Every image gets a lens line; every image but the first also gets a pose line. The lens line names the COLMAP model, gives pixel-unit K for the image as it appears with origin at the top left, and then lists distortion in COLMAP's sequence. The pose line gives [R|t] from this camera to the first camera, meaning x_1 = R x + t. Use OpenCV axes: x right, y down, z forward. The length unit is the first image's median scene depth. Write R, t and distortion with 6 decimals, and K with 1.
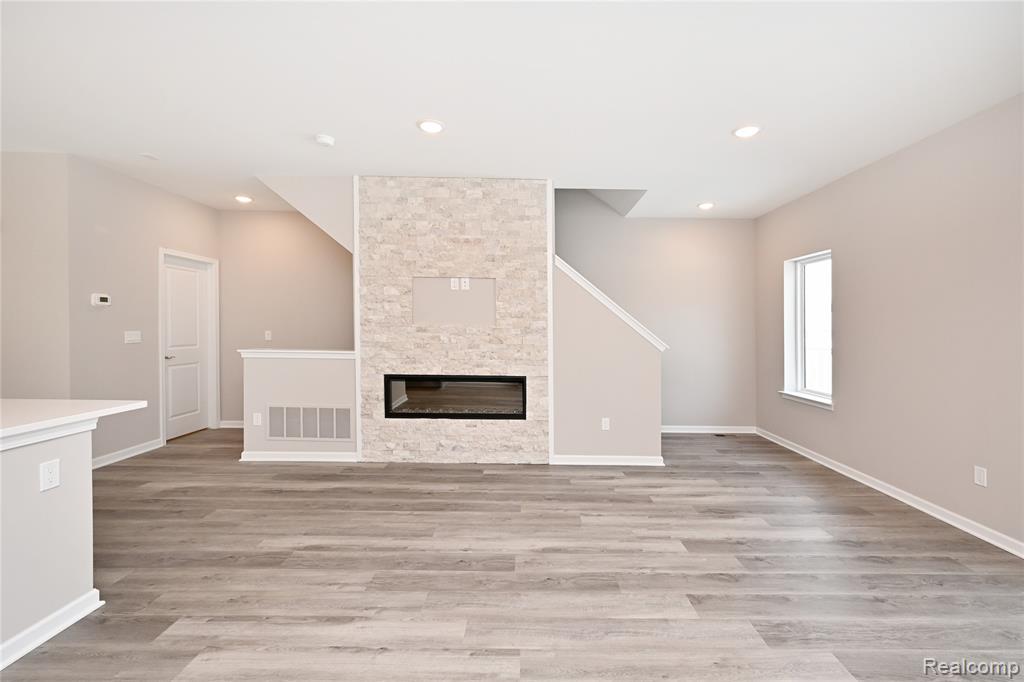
lens RADIAL K [[403.9, 0, 527.6], [0, 403.9, 328.8], [0, 0, 1]] dist [-0.000710, 0.000081]
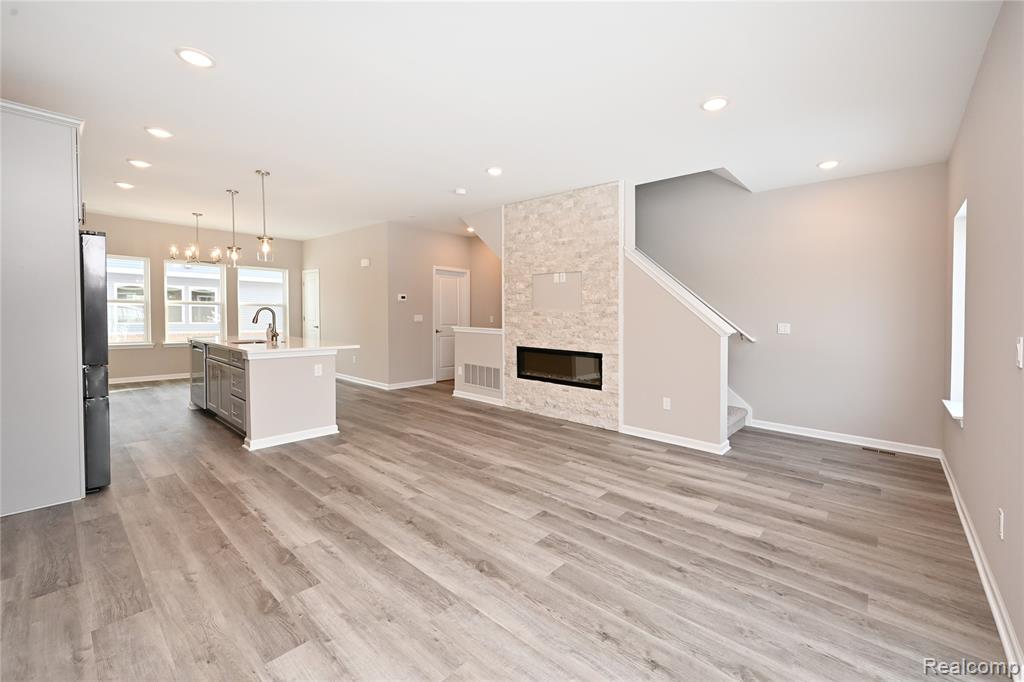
lens RADIAL K [[404.2, 0, 555.6], [0, 404.2, 327.2], [0, 0, 1]] dist [0.000490, -0.000009]
pose [[0.779008, 0.019247, -0.626718, 0.624210], [-0.008798, 0.999766, 0.019768, 0.019206], [0.626952, -0.009886, 0.778995, 0.004245]]
